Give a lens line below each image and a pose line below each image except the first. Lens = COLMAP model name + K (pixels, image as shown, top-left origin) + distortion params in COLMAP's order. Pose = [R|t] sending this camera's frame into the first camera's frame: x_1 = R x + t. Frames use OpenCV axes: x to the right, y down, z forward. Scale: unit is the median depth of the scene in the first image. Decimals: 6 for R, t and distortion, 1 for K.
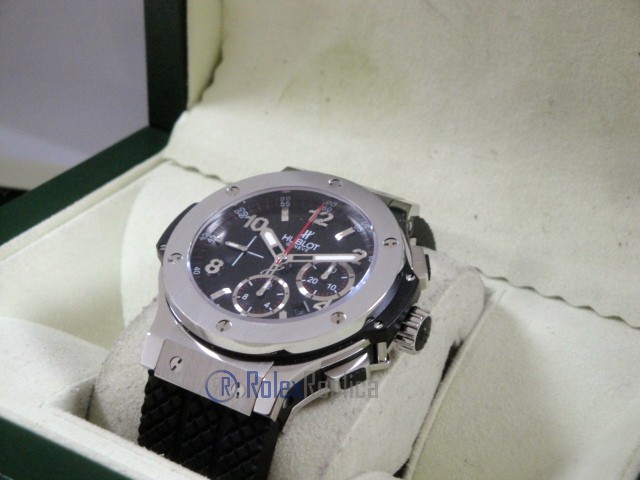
lens RADIAL K [[1147.7, 0, 315.9], [0, 1147.7, 244.7], [0, 0, 1]] dist [0.191062, 0.000000]
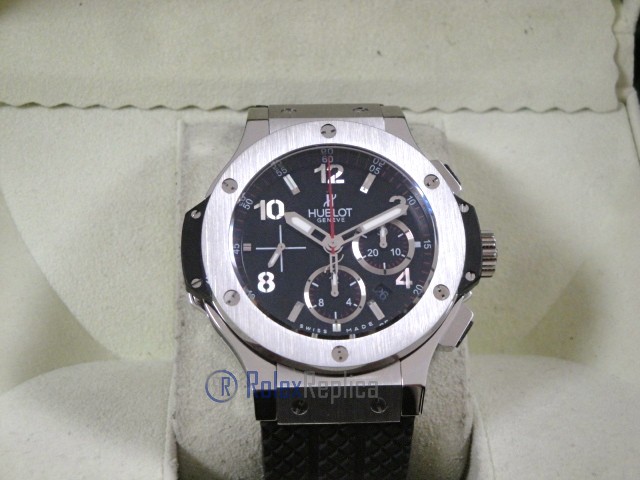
lens RADIAL K [[1147.7, 0, 323.3], [0, 1147.7, 234.0], [0, 0, 1]] dist [0.191062, 0.000000]
pose [[0.836886, -0.447721, 0.314910, -0.278247], [0.287575, 0.849140, 0.443015, -0.349888], [-0.465750, -0.280193, 0.839386, 0.205246]]
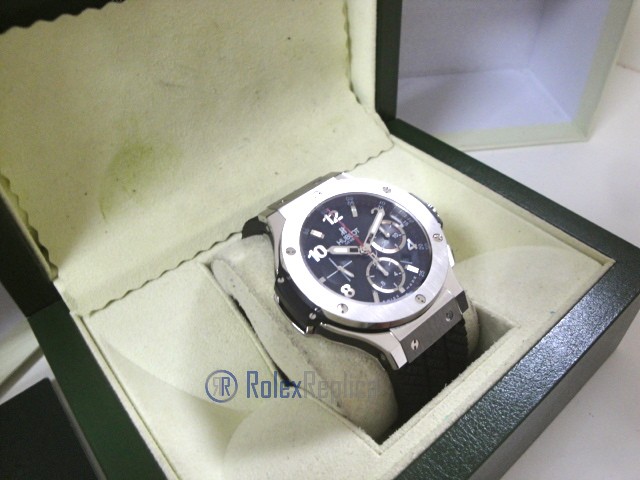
lens RADIAL K [[521.9, 0, 318.9], [0, 521.9, 238.2], [0, 0, 1]] dist [-0.120460, 0.004430]
pose [[0.332819, -0.707555, 0.623375, -0.384866], [0.560152, 0.680134, 0.472914, -0.292493], [-0.758591, 0.191790, 0.622700, 0.553093]]
